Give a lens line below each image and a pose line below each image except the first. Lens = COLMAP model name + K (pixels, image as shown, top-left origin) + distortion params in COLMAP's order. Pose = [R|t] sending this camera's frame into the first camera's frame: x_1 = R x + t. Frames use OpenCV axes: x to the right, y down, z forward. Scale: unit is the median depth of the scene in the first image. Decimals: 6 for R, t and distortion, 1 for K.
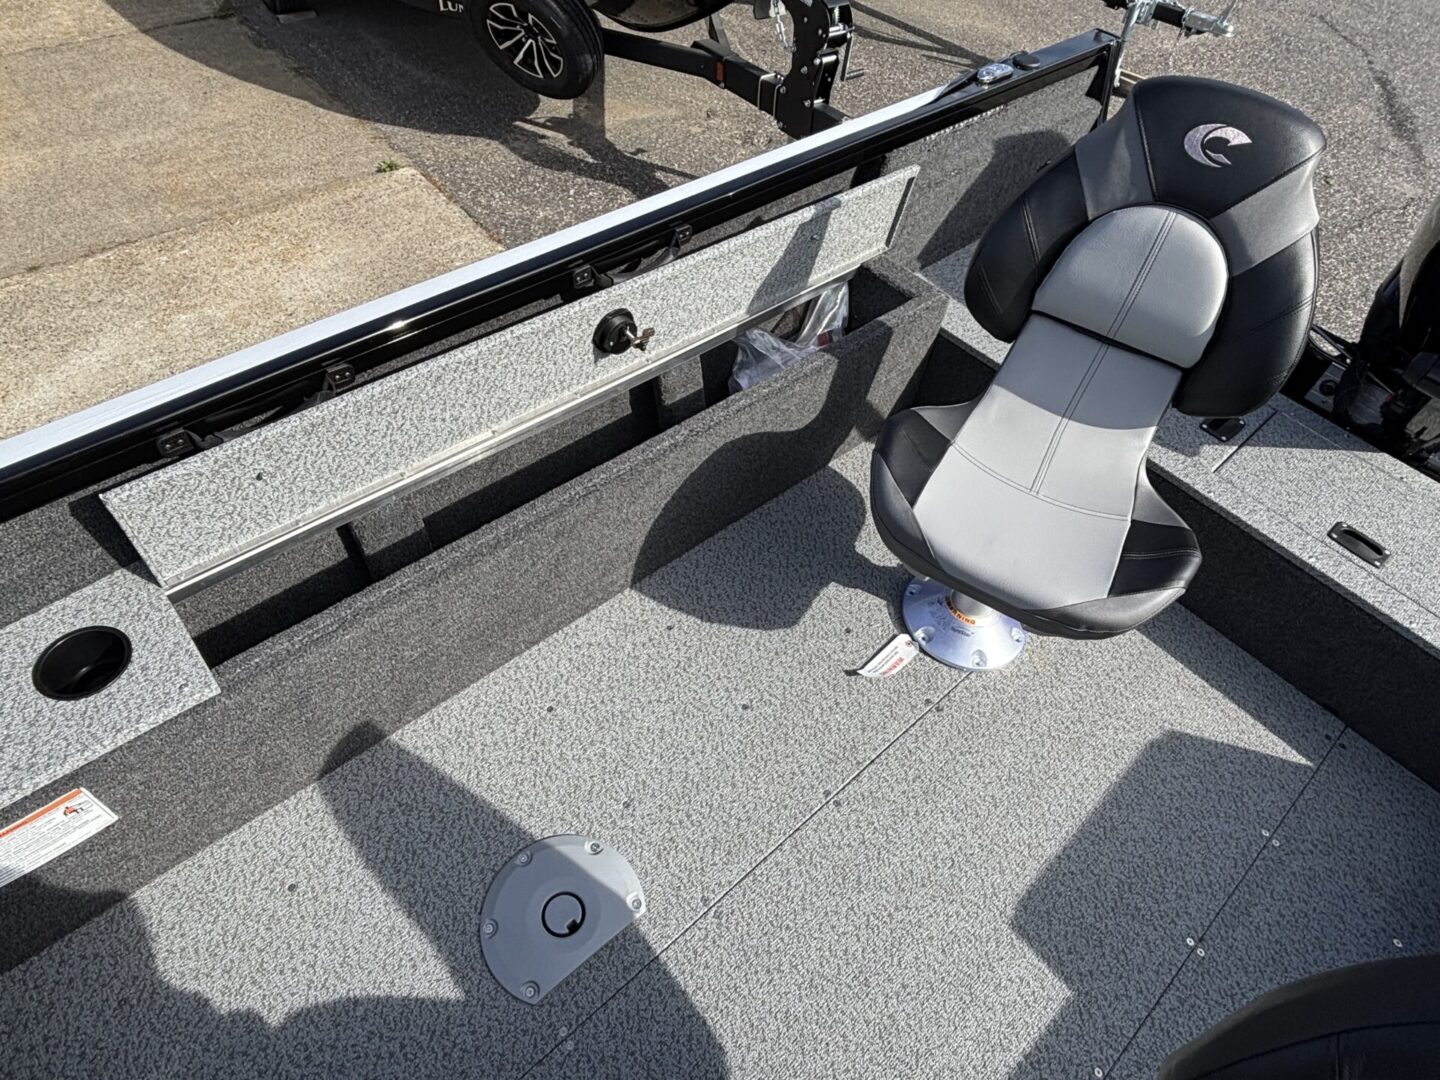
lens RADIAL K [[848.5, 0, 716.9], [0, 848.5, 520.3], [0, 0, 1]] dist [-0.000797, -0.002763]
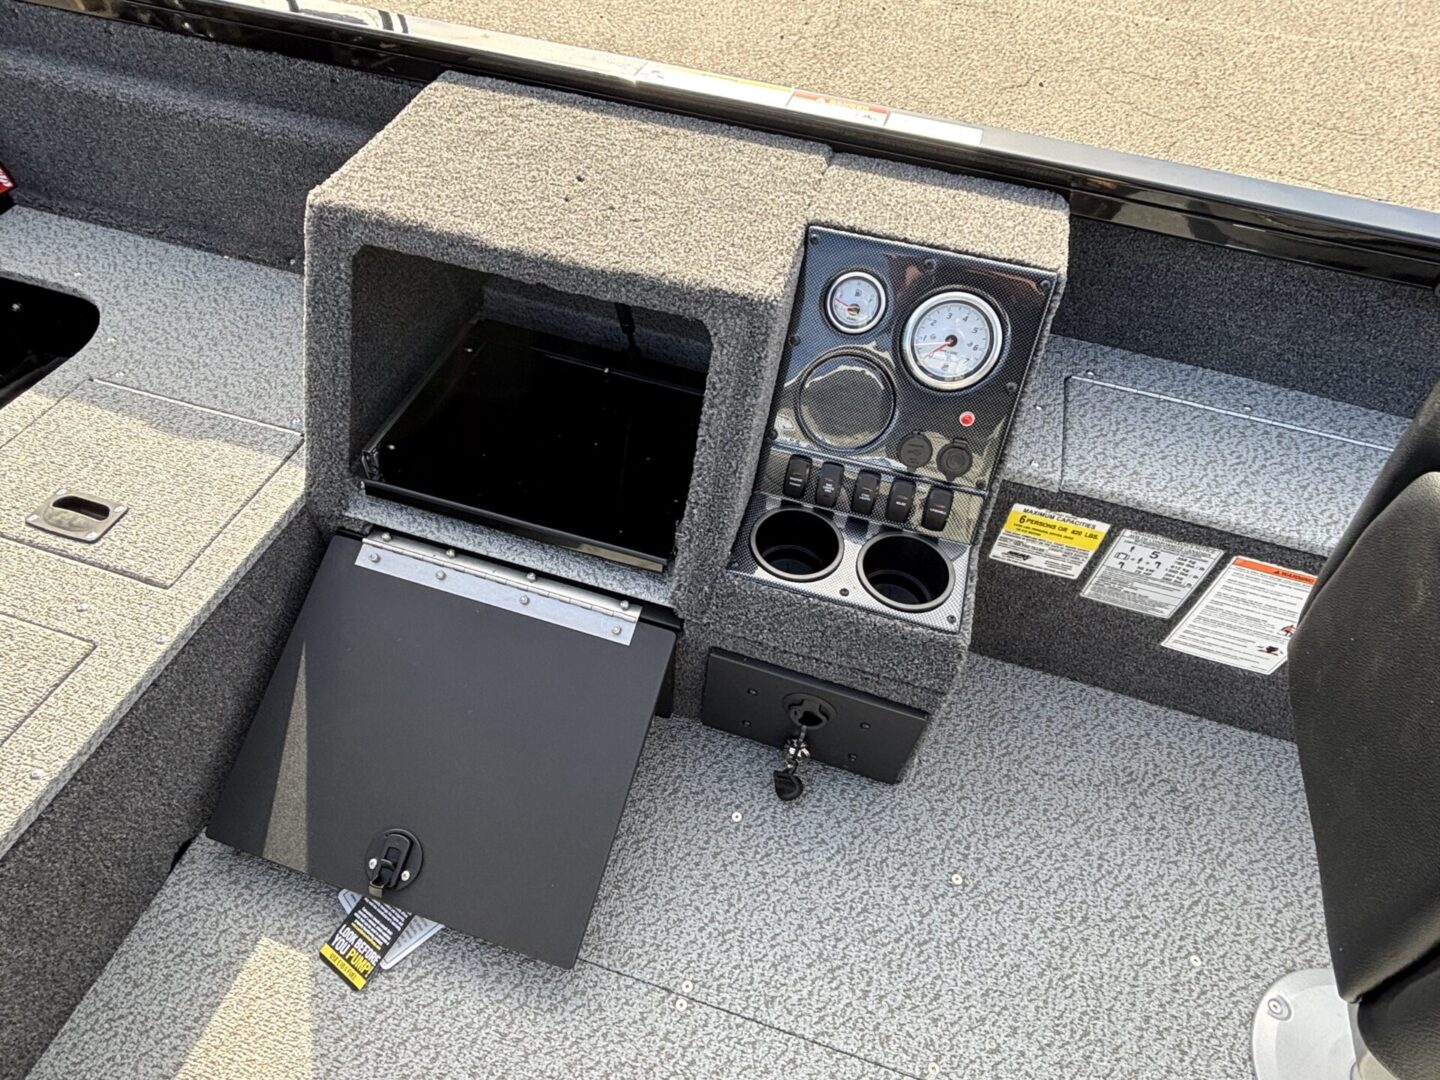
lens RADIAL K [[841.9, 0, 706.4], [0, 841.9, 520.4], [0, 0, 1]] dist [0.011977, -0.006011]
pose [[-0.520479, -0.710417, 0.473718, 0.351143], [0.584190, 0.108355, 0.804352, -0.057277], [-0.622755, 0.695390, 0.358622, 0.328680]]
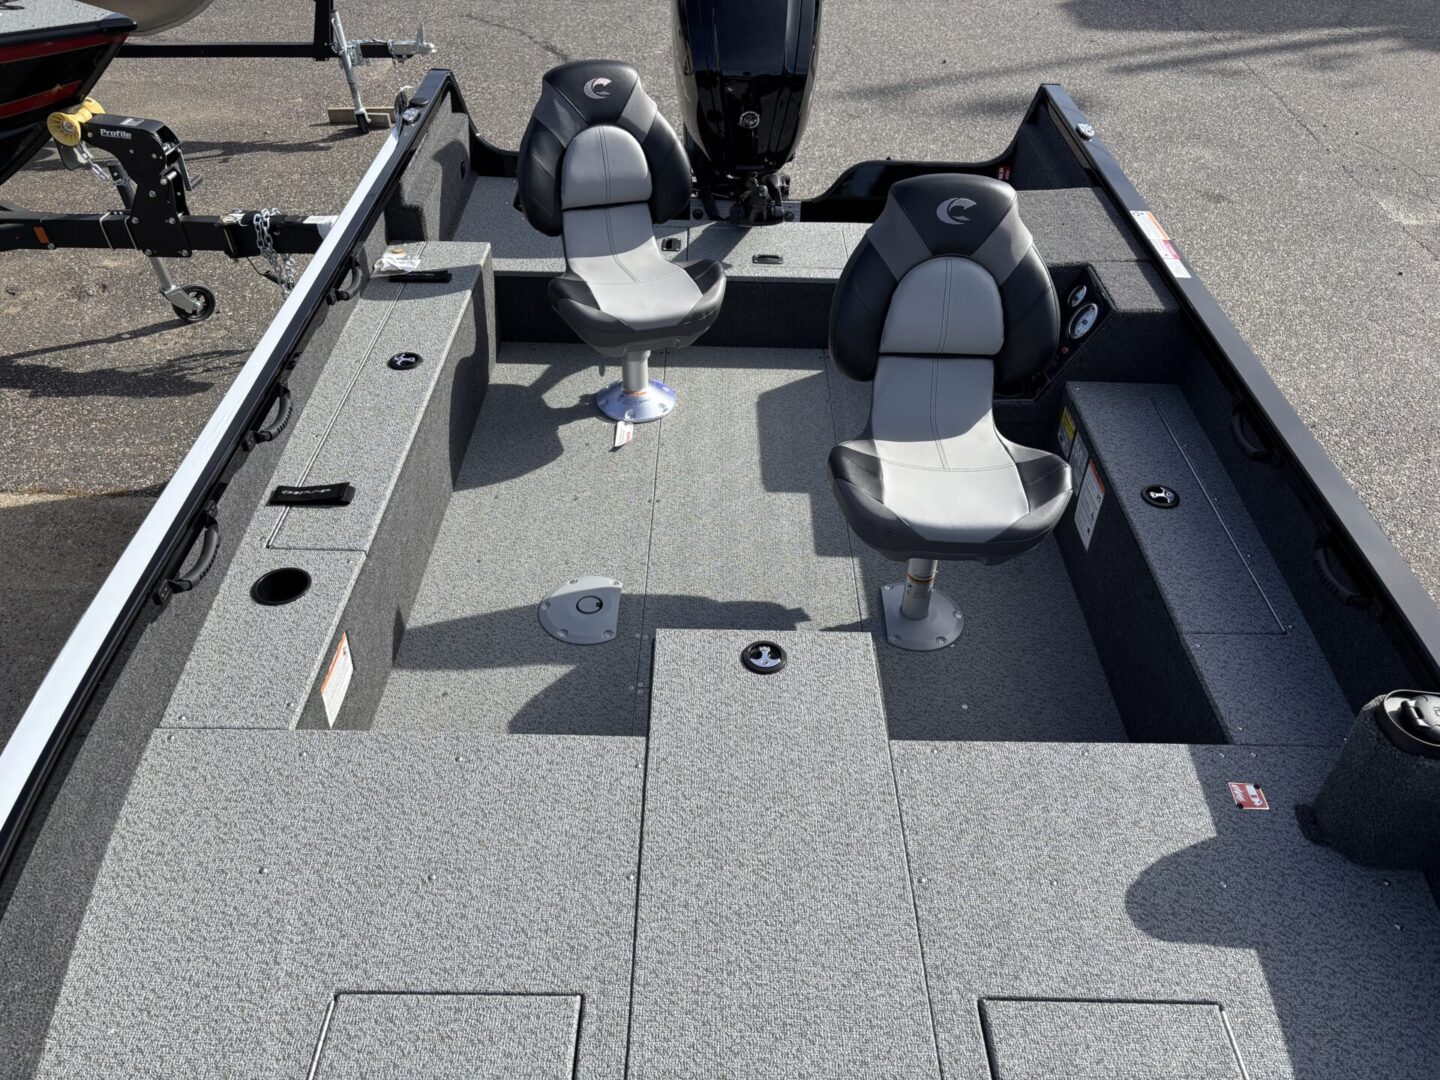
lens RADIAL K [[1082.9, 0, 729.1], [0, 1082.9, 545.5], [0, 0, 1]] dist [0.056444, -0.058700]
pose [[0.658148, -0.526225, 0.538451, -0.714447], [0.591756, 0.803717, 0.062166, 0.268953], [-0.465475, 0.277717, 0.840361, -0.610377]]
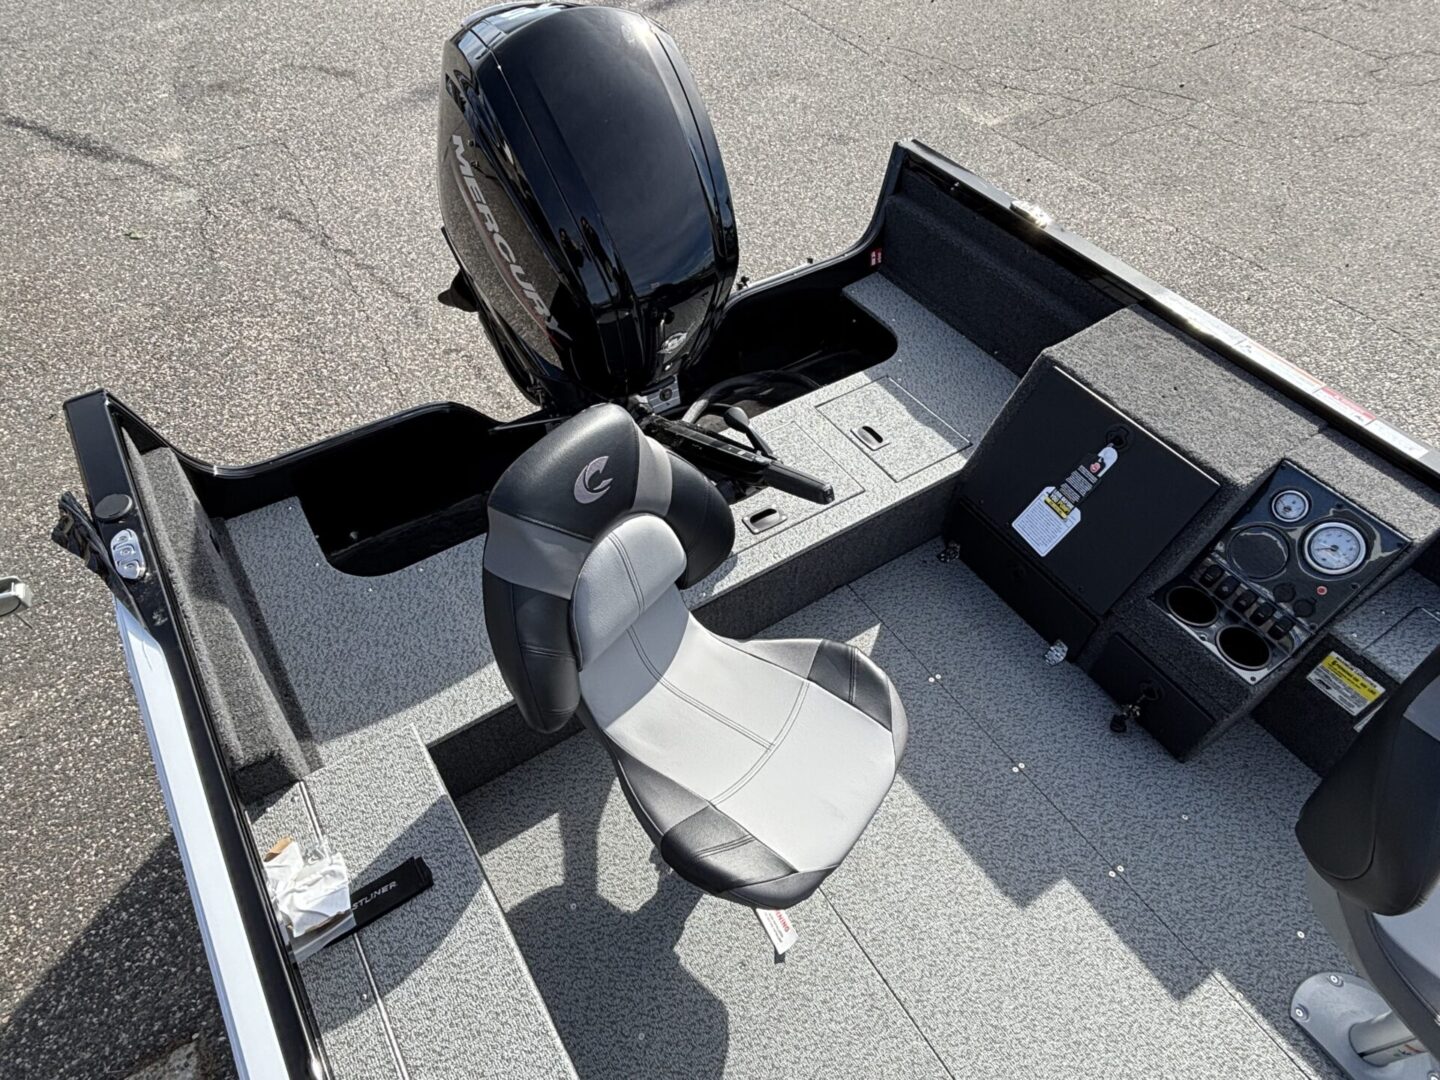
lens RADIAL K [[848.5, 0, 712.6], [0, 848.5, 528.7], [0, 0, 1]] dist [-0.000797, -0.002763]
pose [[0.145579, -0.795413, 0.588324, -0.022371], [0.750892, 0.476025, 0.457778, -0.504501], [-0.644180, 0.375125, 0.666568, 0.162102]]
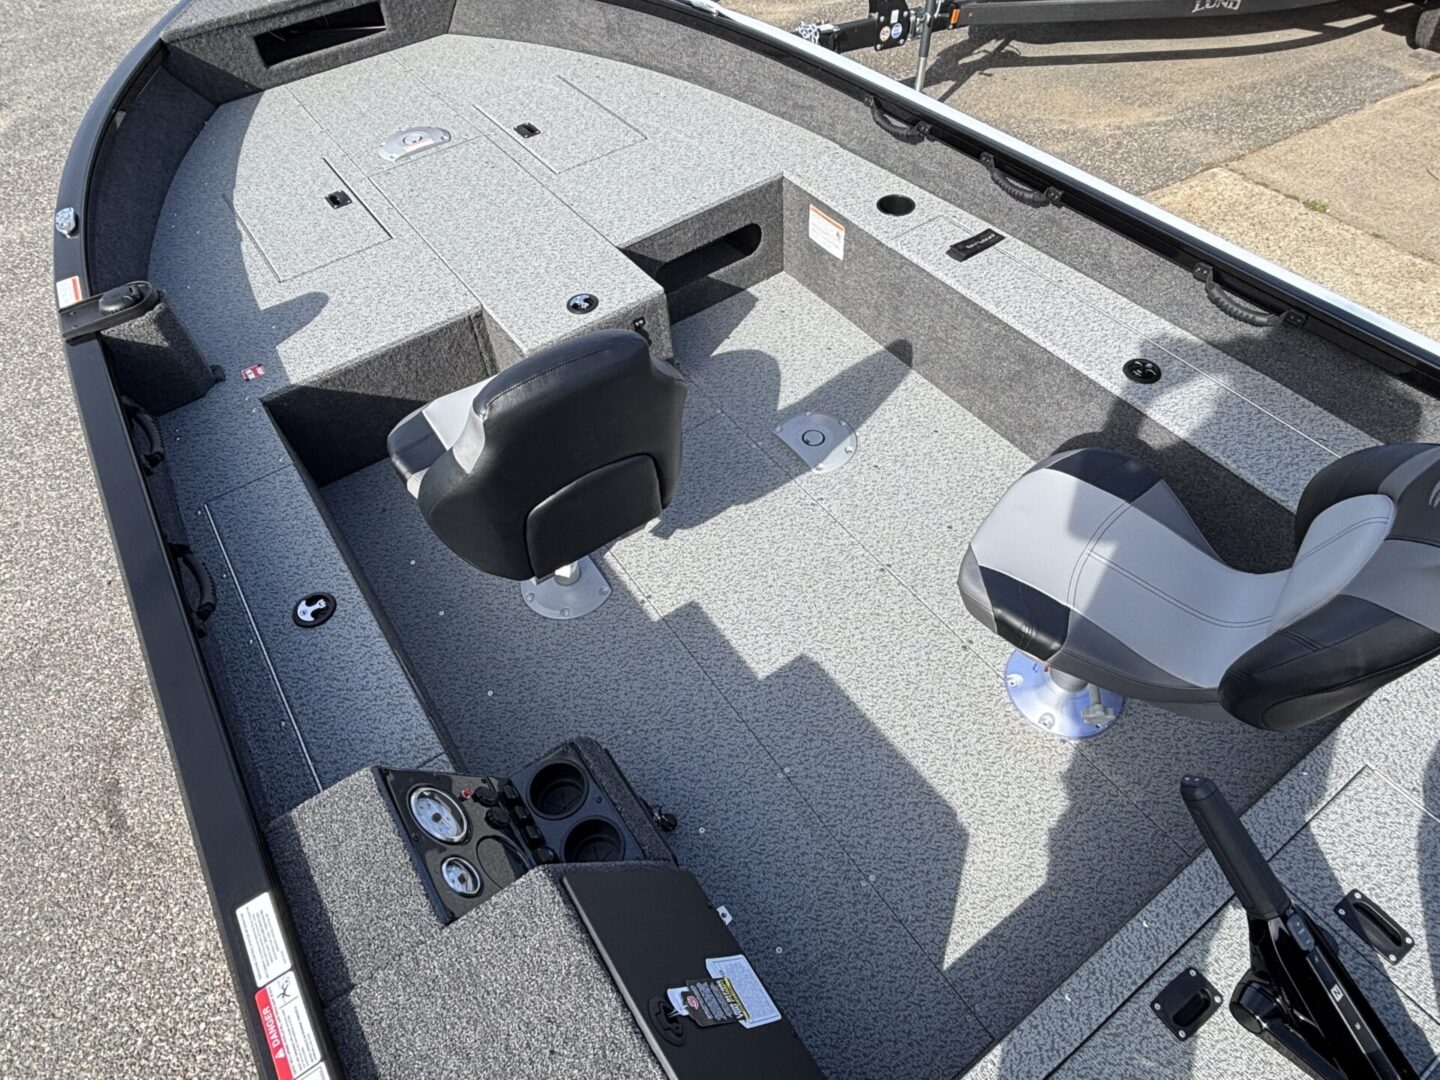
lens RADIAL K [[848.5, 0, 702.9], [0, 848.5, 537.9], [0, 0, 1]] dist [-0.000797, -0.002763]
pose [[-0.126623, 0.730739, -0.670811, 0.847316], [-0.725696, 0.392795, 0.564870, -0.220895], [0.676263, 0.558331, 0.480557, 0.034964]]
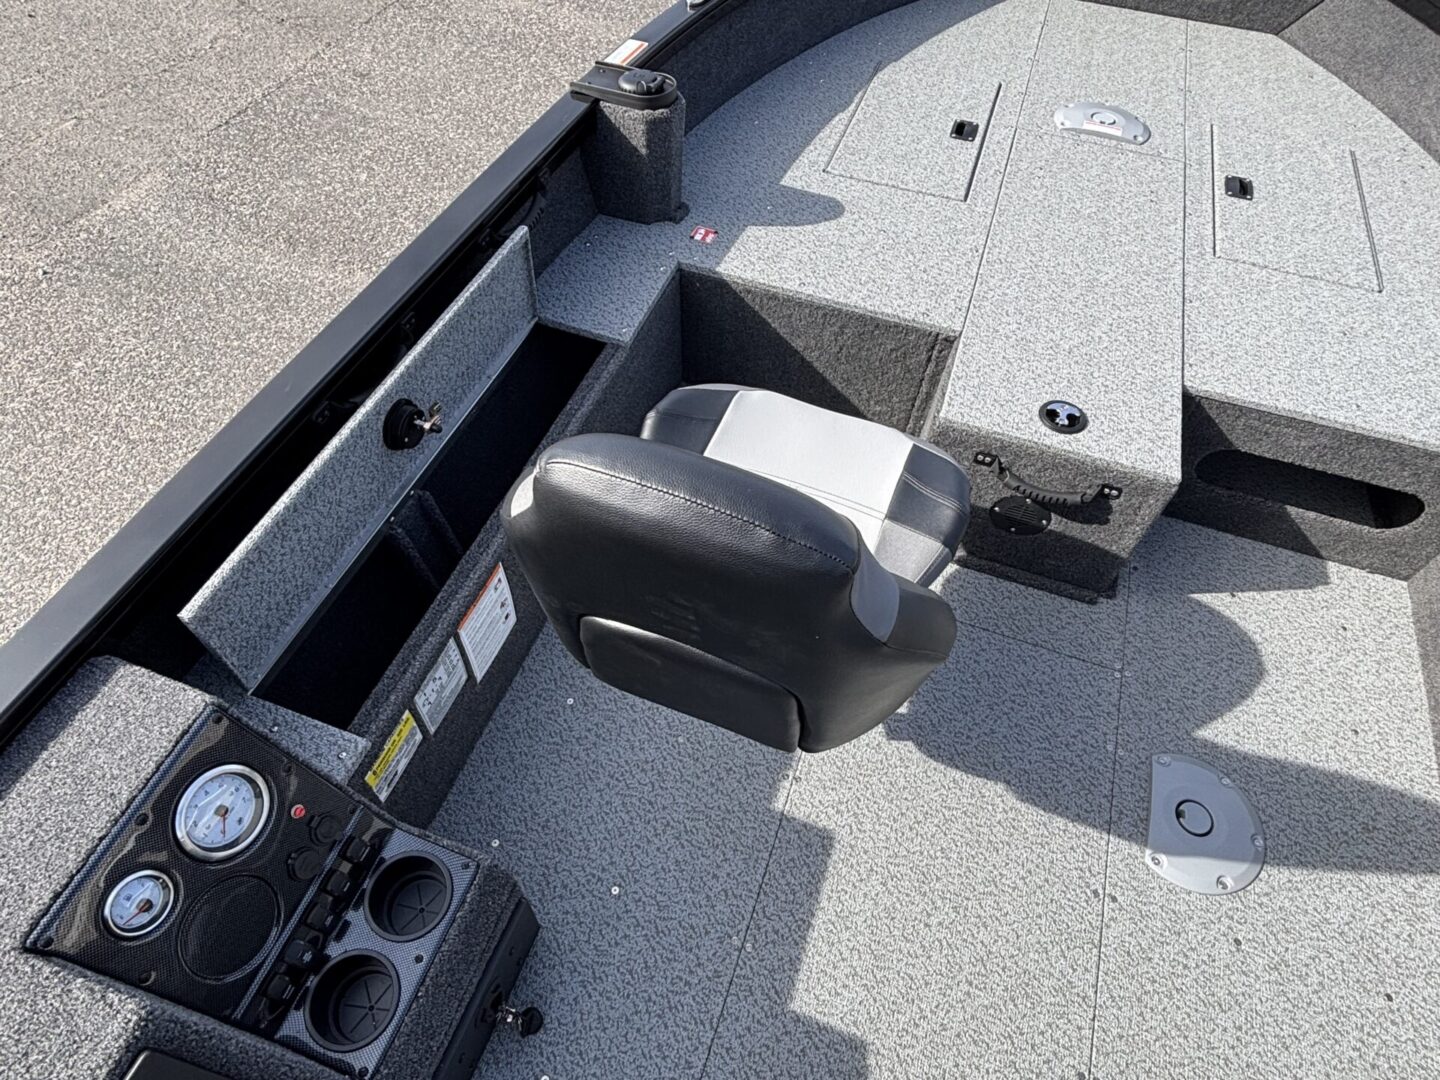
lens RADIAL K [[848.5, 0, 713.0], [0, 848.5, 529.4], [0, 0, 1]] dist [-0.000797, -0.002763]
pose [[-0.869840, 0.316754, -0.378213, 0.465322], [-0.435841, -0.134232, 0.889958, -0.148275], [0.231130, 0.938962, 0.254814, 0.124286]]
